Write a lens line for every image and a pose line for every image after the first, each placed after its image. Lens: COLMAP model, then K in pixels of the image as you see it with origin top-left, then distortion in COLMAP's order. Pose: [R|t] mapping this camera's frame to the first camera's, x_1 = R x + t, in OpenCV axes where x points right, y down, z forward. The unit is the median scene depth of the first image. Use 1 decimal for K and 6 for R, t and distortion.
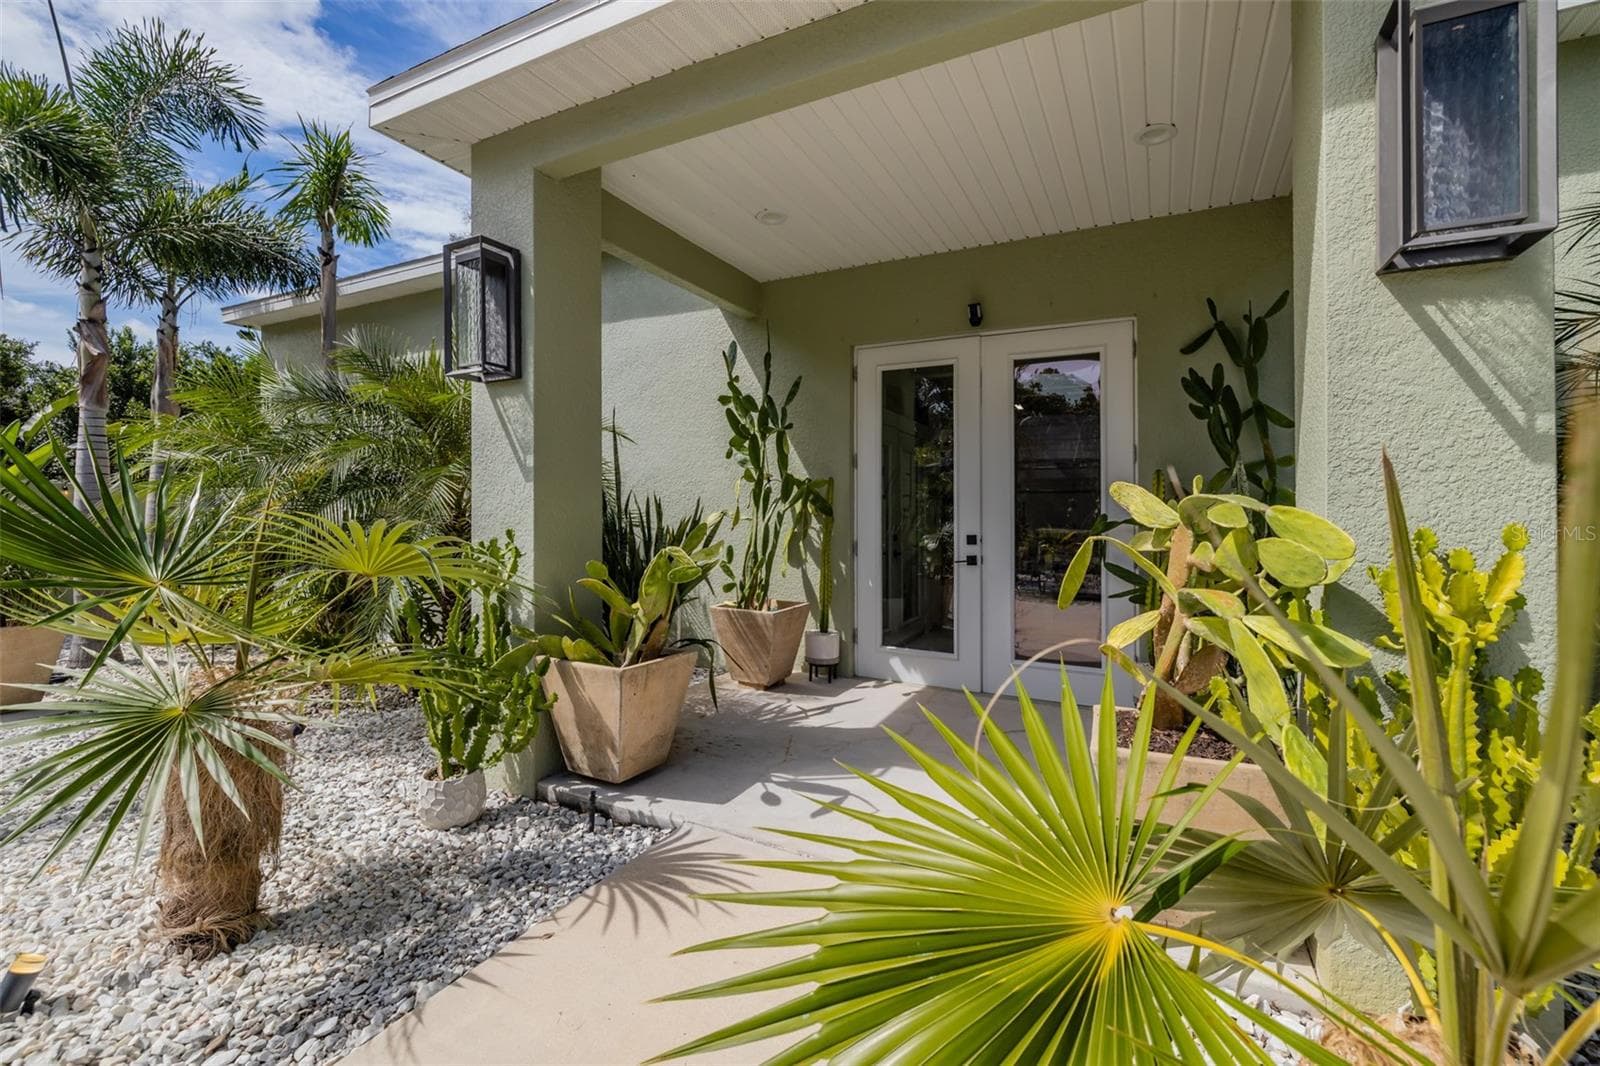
lens RADIAL K [[675.7, 0, 802.9], [0, 675.7, 503.2], [0, 0, 1]] dist [-0.006649, 0.000388]
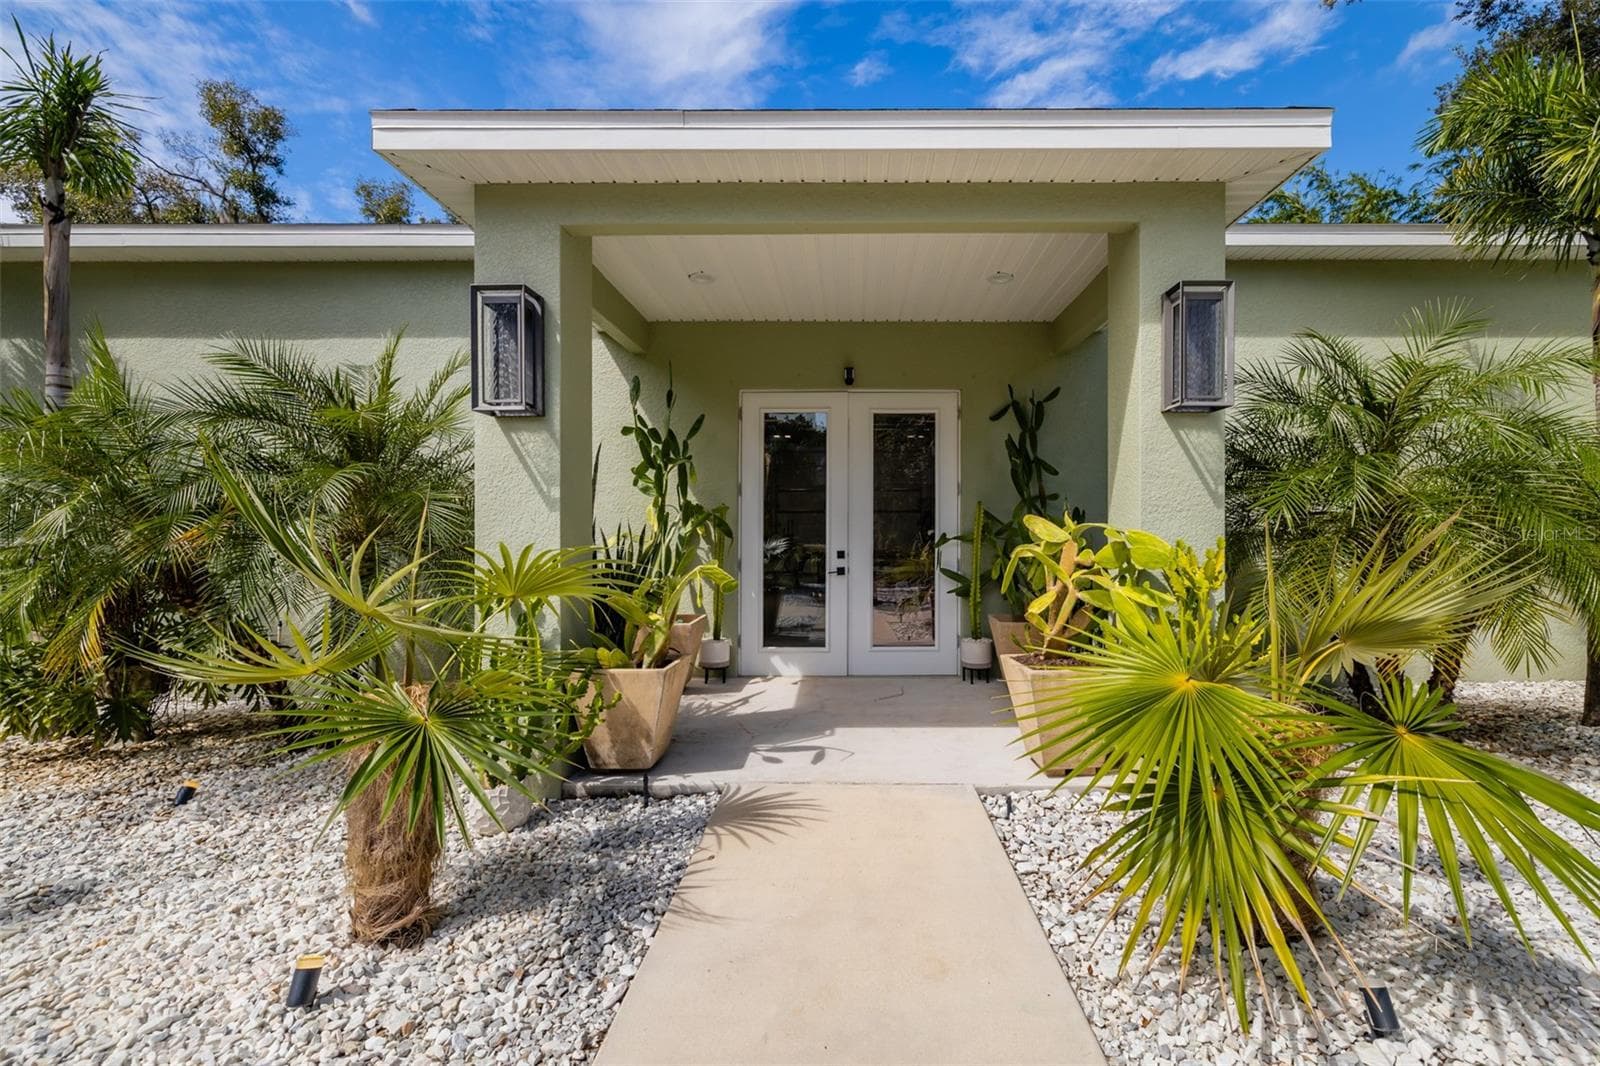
lens RADIAL K [[743.0, 0, 800.0], [0, 743.0, 533.0], [0, 0, 1]] dist [-0.012105, -0.000497]
pose [[0.890384, -0.013790, 0.455001, -0.602281], [0.005710, 0.999801, 0.019127, -0.017603], [-0.455174, -0.014433, 0.890286, -0.256369]]
